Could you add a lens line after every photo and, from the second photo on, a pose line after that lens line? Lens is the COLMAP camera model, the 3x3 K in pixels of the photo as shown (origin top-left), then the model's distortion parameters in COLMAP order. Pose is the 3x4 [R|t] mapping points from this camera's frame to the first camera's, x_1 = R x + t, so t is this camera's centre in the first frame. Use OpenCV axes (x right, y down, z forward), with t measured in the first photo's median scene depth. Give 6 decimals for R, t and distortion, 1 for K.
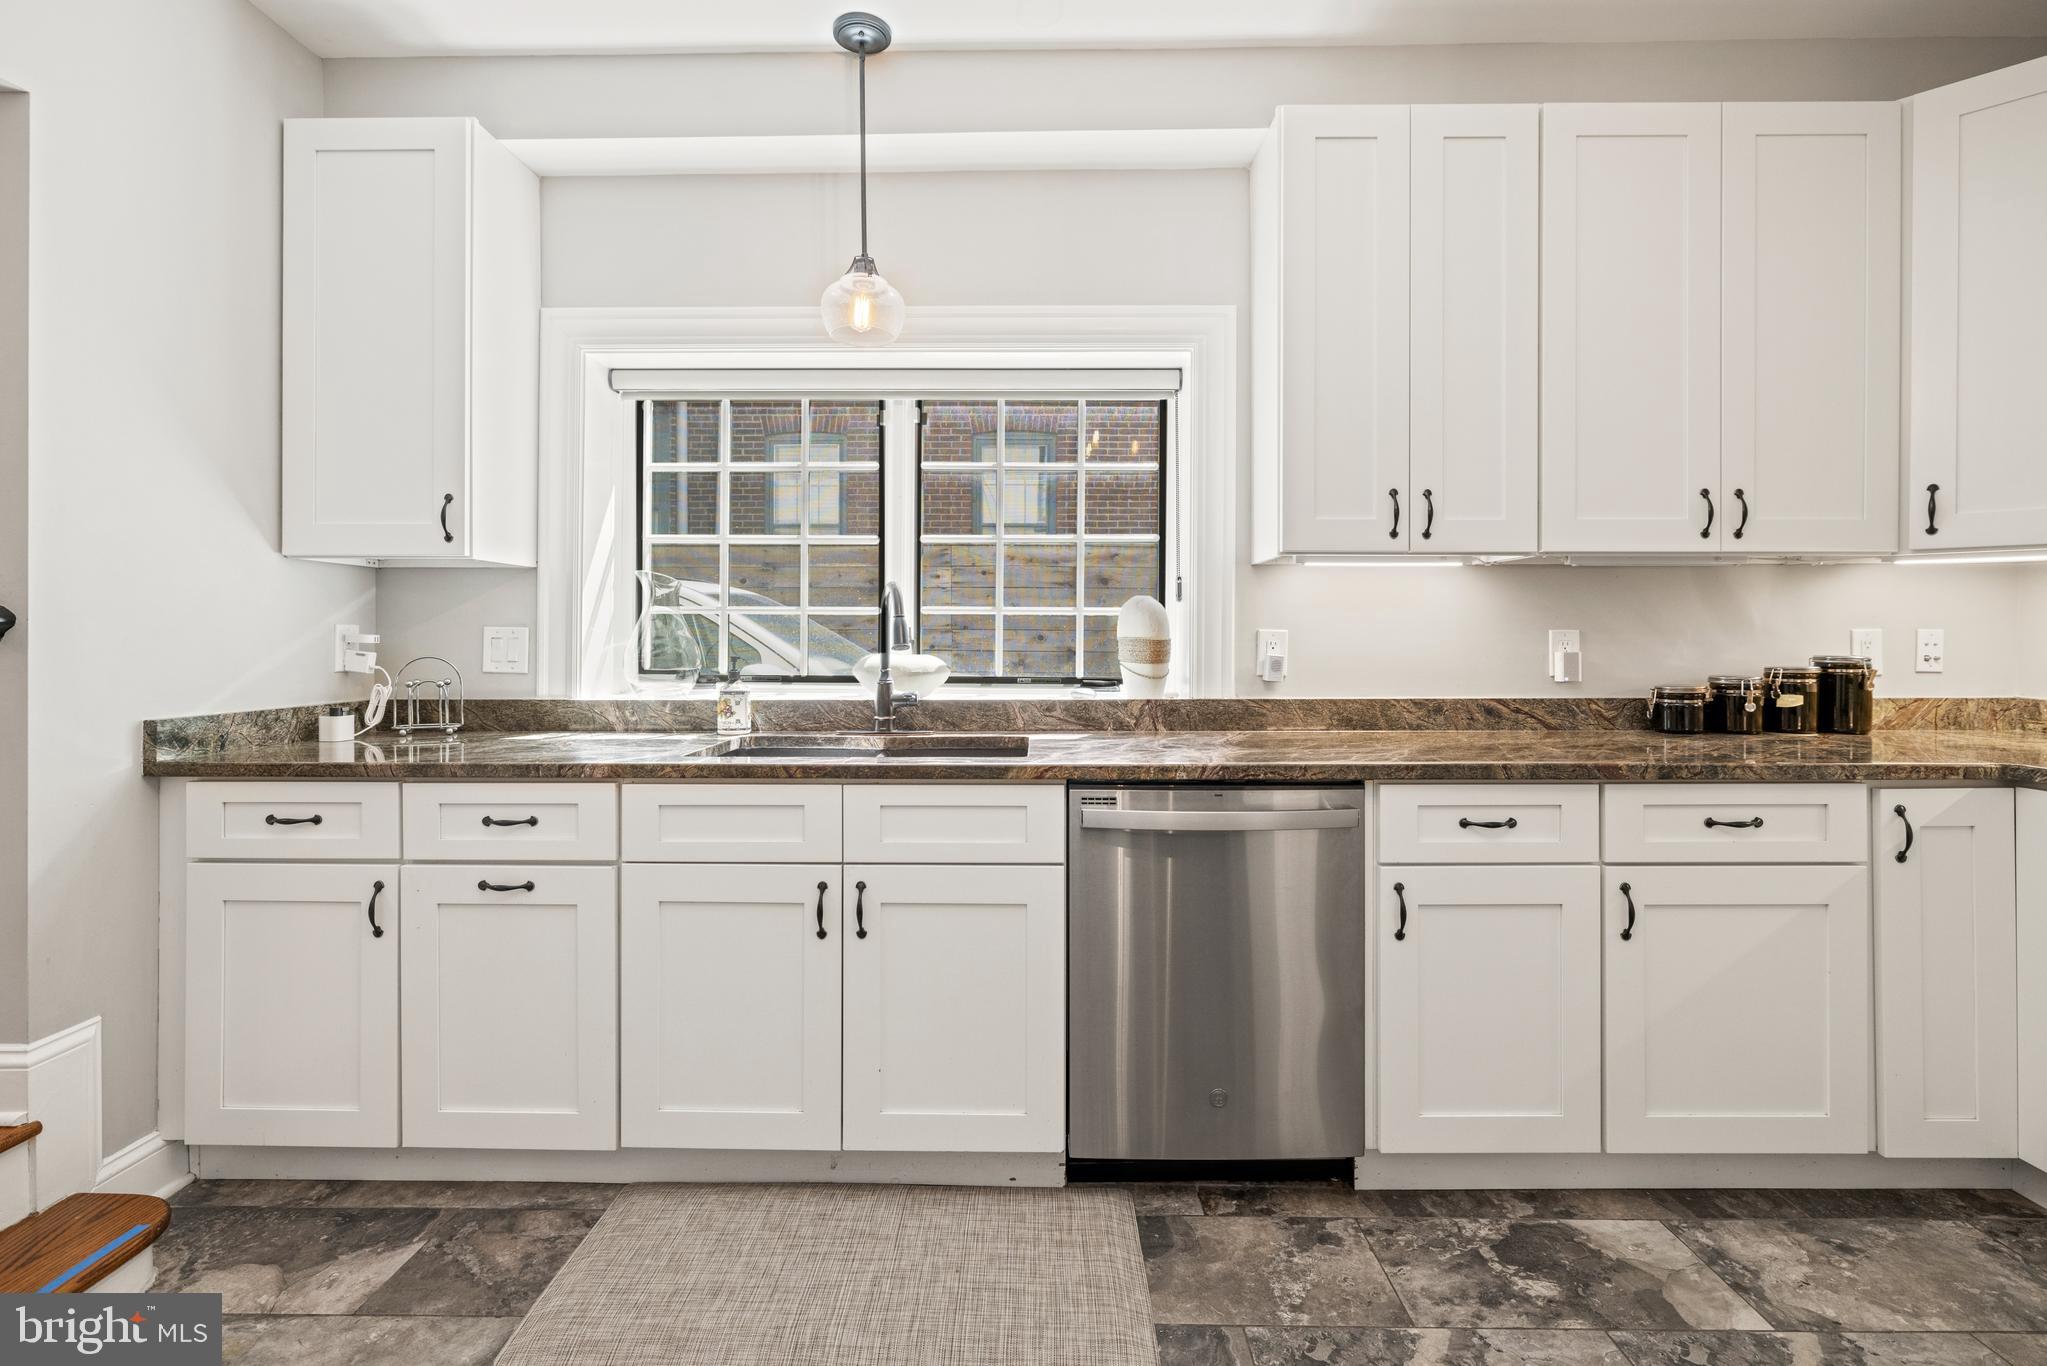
lens RADIAL K [[921.7, 0, 1001.6], [0, 921.7, 633.5], [0, 0, 1]] dist [-0.004819, 0.001019]
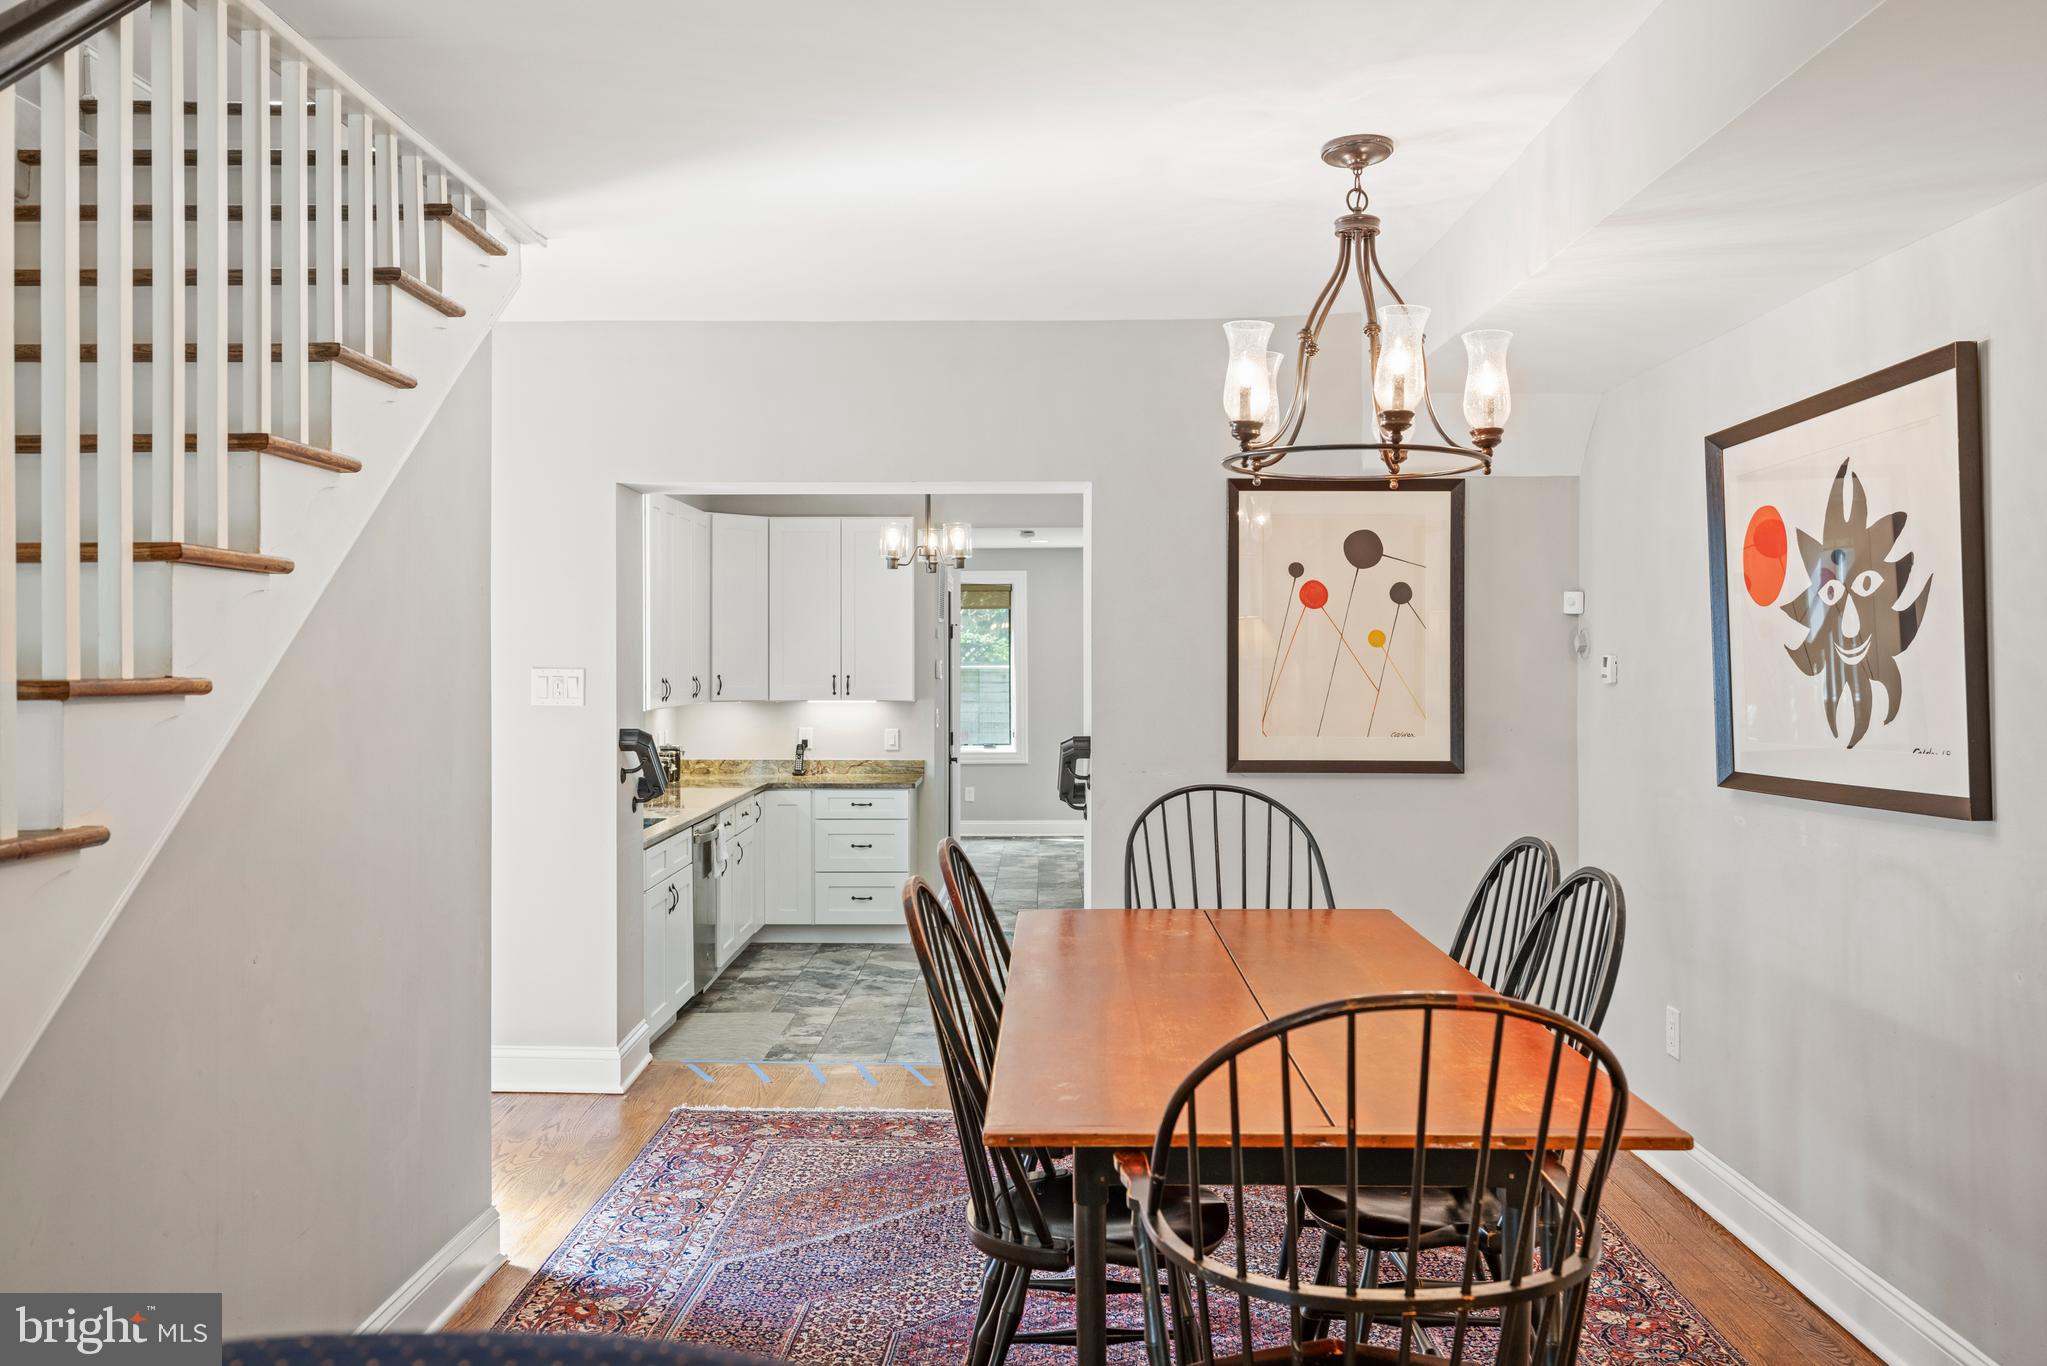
lens RADIAL K [[1669.6, 0, 1013.1], [0, 1669.6, 659.3], [0, 0, 1]] dist [0.003833, -0.005750]
pose [[0.003205, -0.003811, 0.999988, -3.748185], [-0.000283, 0.999993, 0.003812, -0.240017], [-0.999995, -0.000295, 0.003204, 0.218581]]
